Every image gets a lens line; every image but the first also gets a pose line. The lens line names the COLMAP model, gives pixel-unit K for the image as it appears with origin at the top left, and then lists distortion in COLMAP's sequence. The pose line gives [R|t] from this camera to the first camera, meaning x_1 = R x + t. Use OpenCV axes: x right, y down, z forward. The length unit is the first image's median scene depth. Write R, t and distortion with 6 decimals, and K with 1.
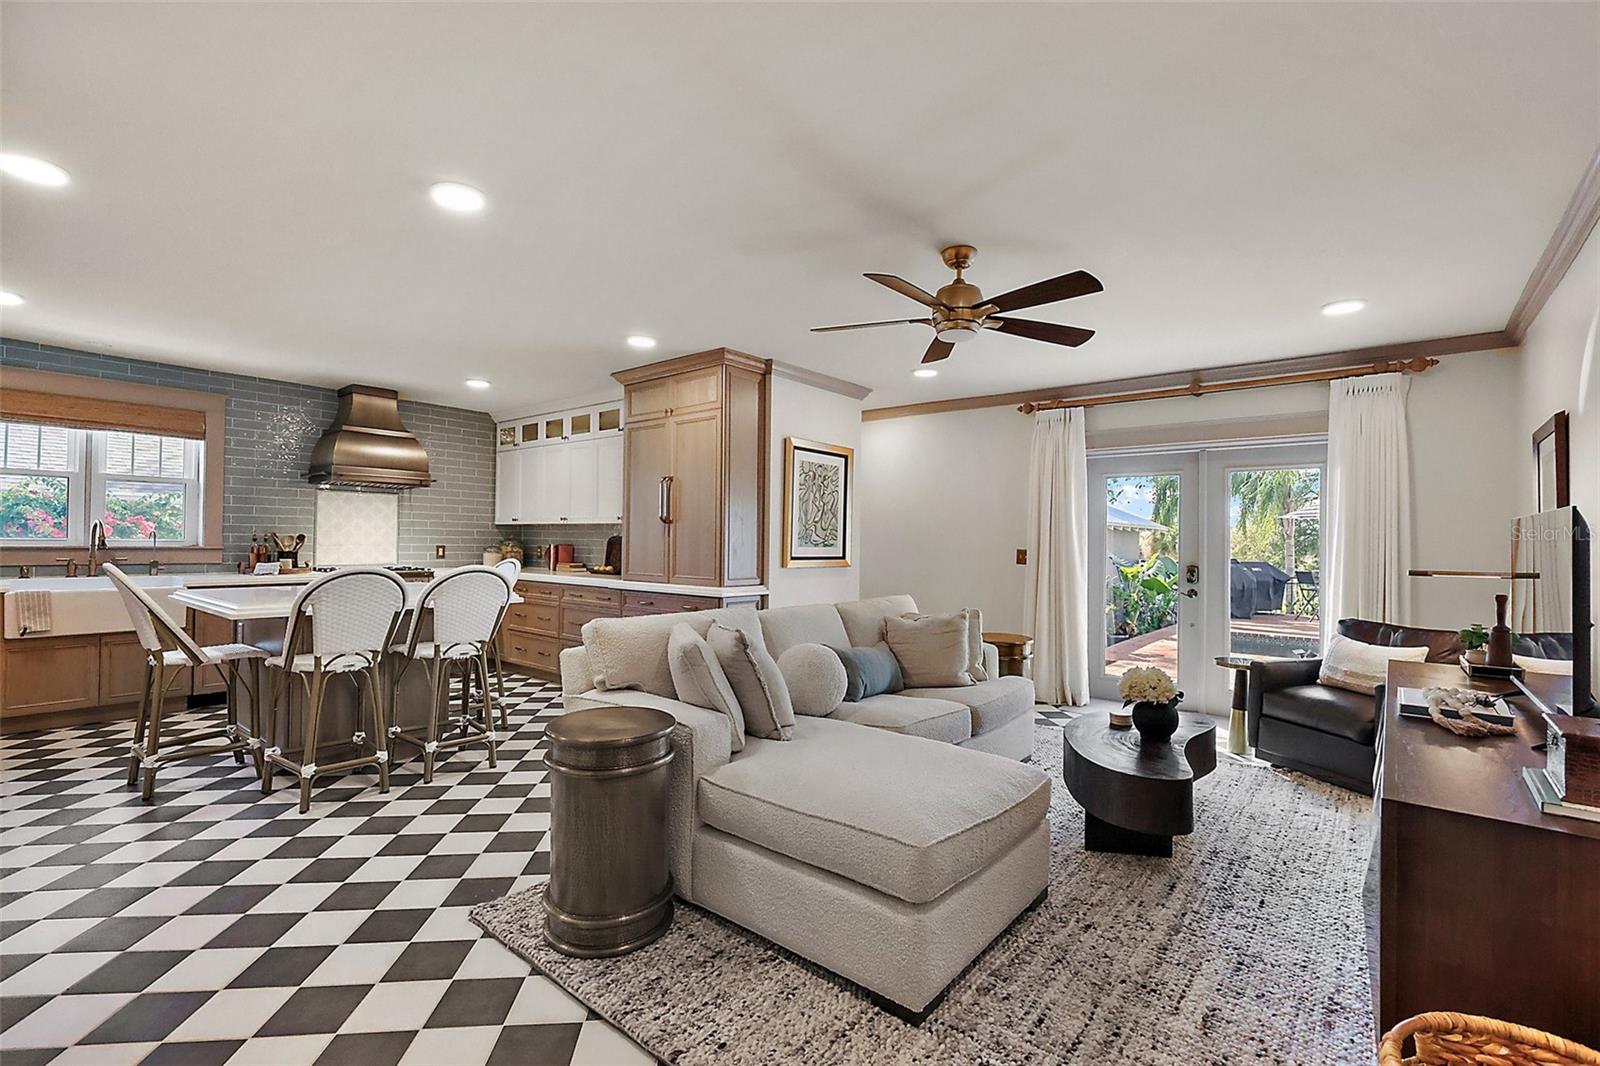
lens RADIAL K [[718.7, 0, 807.0], [0, 718.7, 537.5], [0, 0, 1]] dist [0.005548, 0.000710]
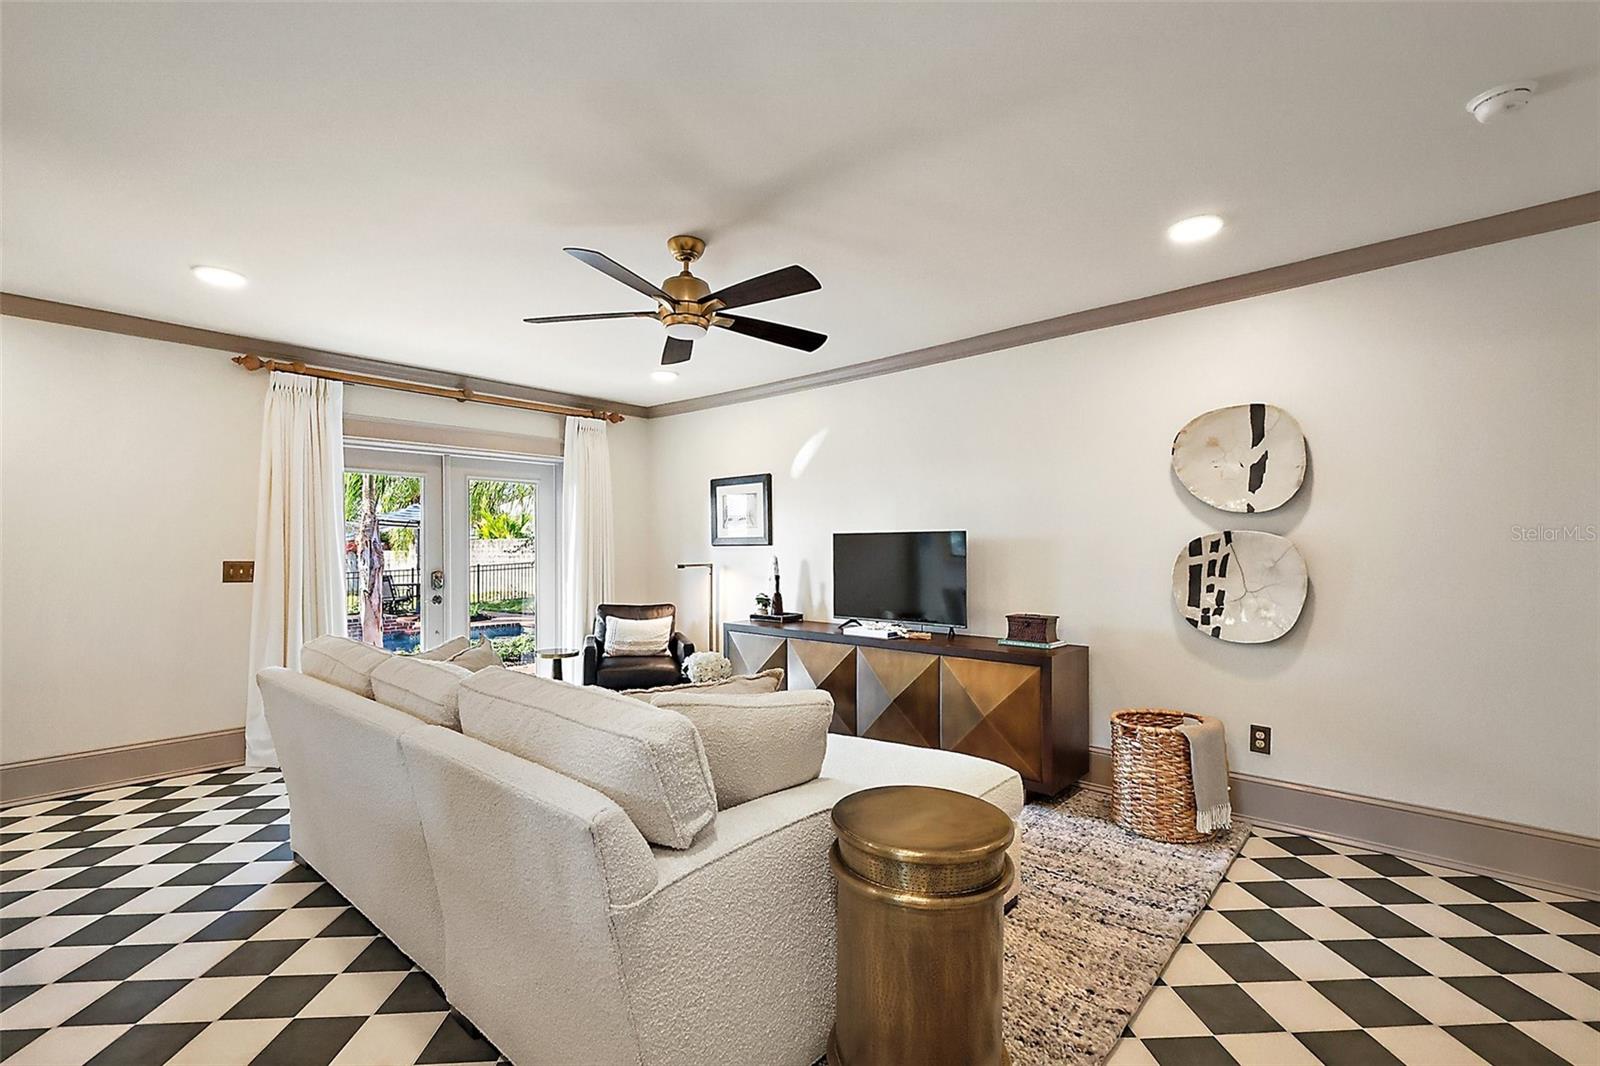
lens RADIAL K [[695.6, 0, 794.7], [0, 695.6, 547.0], [0, 0, 1]] dist [-0.004904, 0.000651]
pose [[0.042788, -0.014717, 0.998976, -0.346134], [0.000666, 0.999892, 0.014702, -0.006390], [-0.999084, 0.000036, 0.042793, 0.417654]]
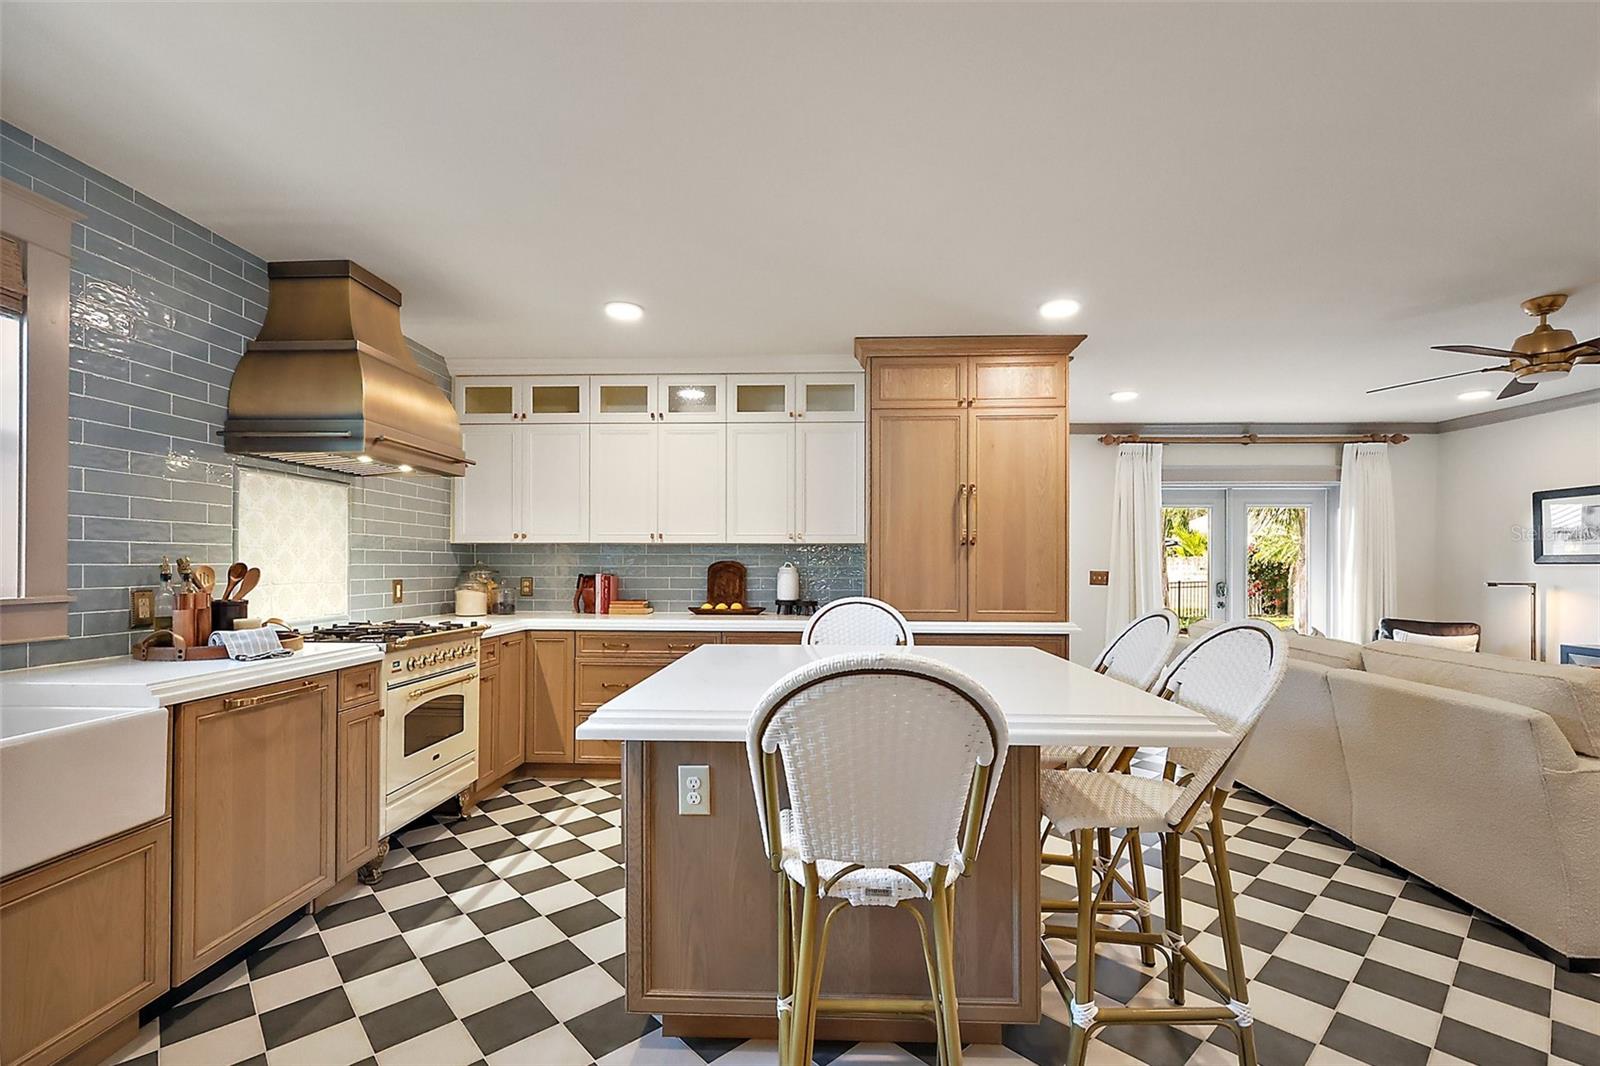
lens RADIAL K [[695.6, 0, 802.7], [0, 695.6, 557.9], [0, 0, 1]] dist [-0.004904, 0.000651]
pose [[0.800224, -0.004964, 0.599681, -0.662048], [0.003821, 0.999988, 0.003179, -0.007488], [-0.599689, -0.000252, 0.800233, 0.425014]]
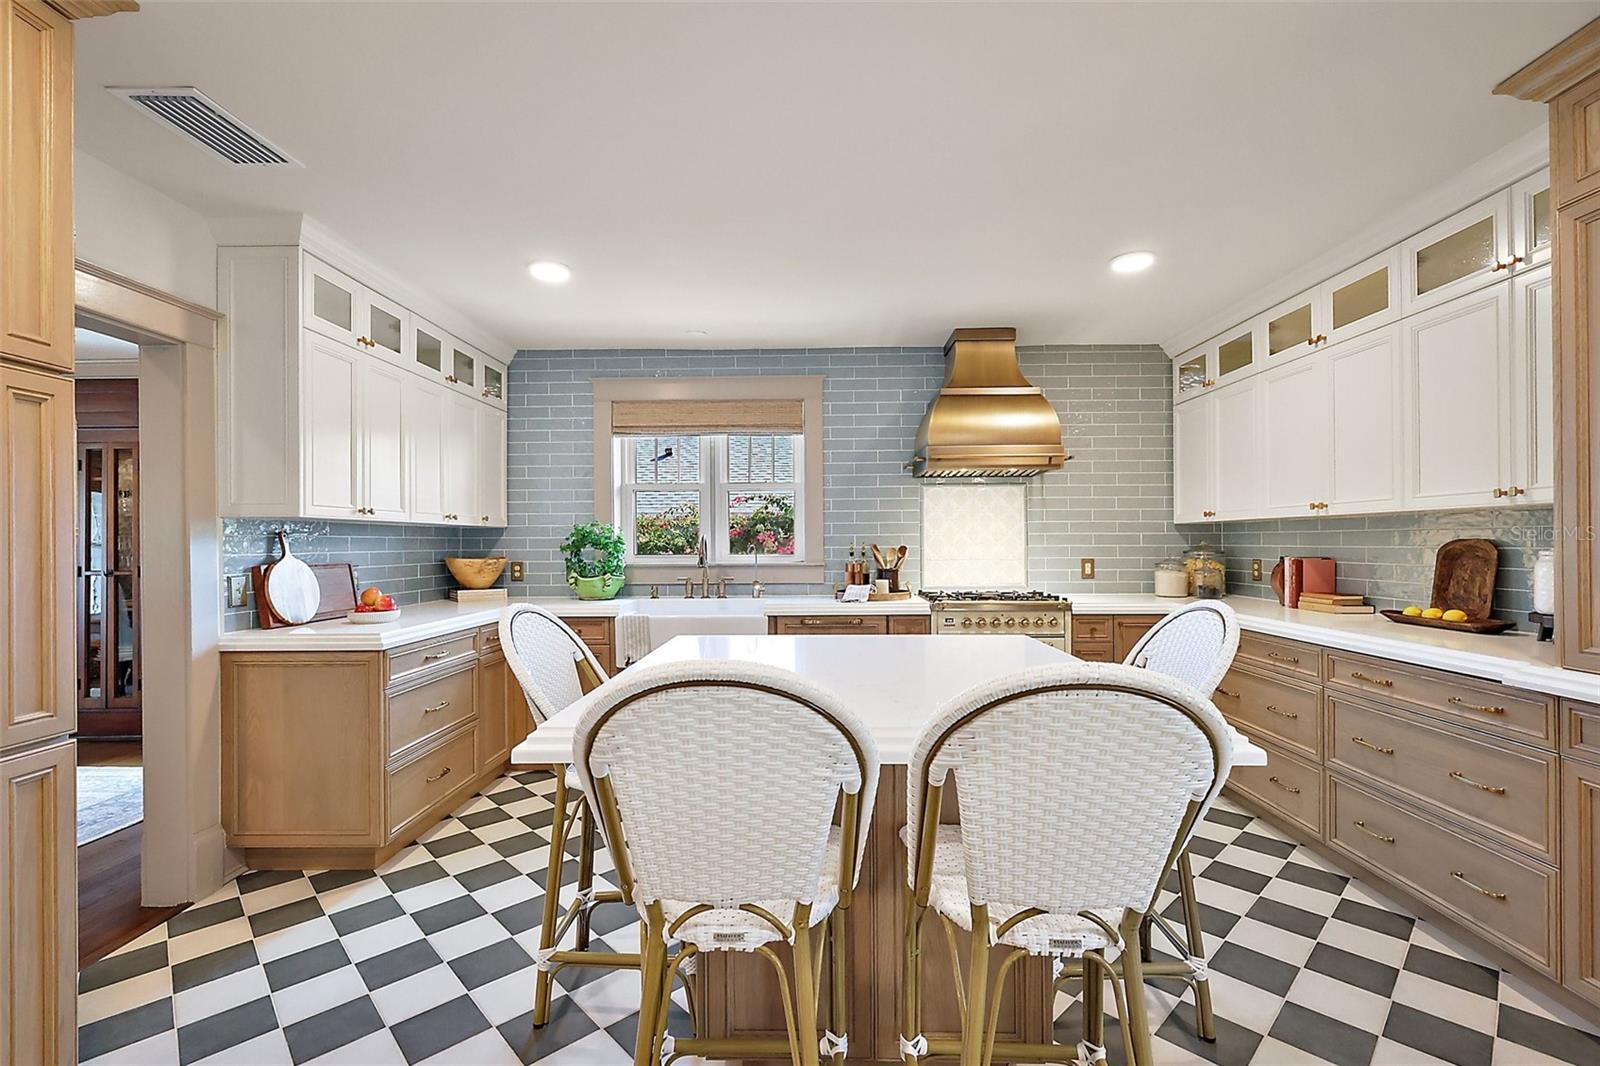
lens RADIAL K [[695.6, 0, 795.7], [0, 695.6, 540.0], [0, 0, 1]] dist [-0.004904, 0.000651]
pose [[0.610647, -0.021134, -0.791621, -0.195986], [0.018944, 0.999748, -0.012077, -0.003934], [0.791676, -0.007622, 0.610894, 0.462892]]
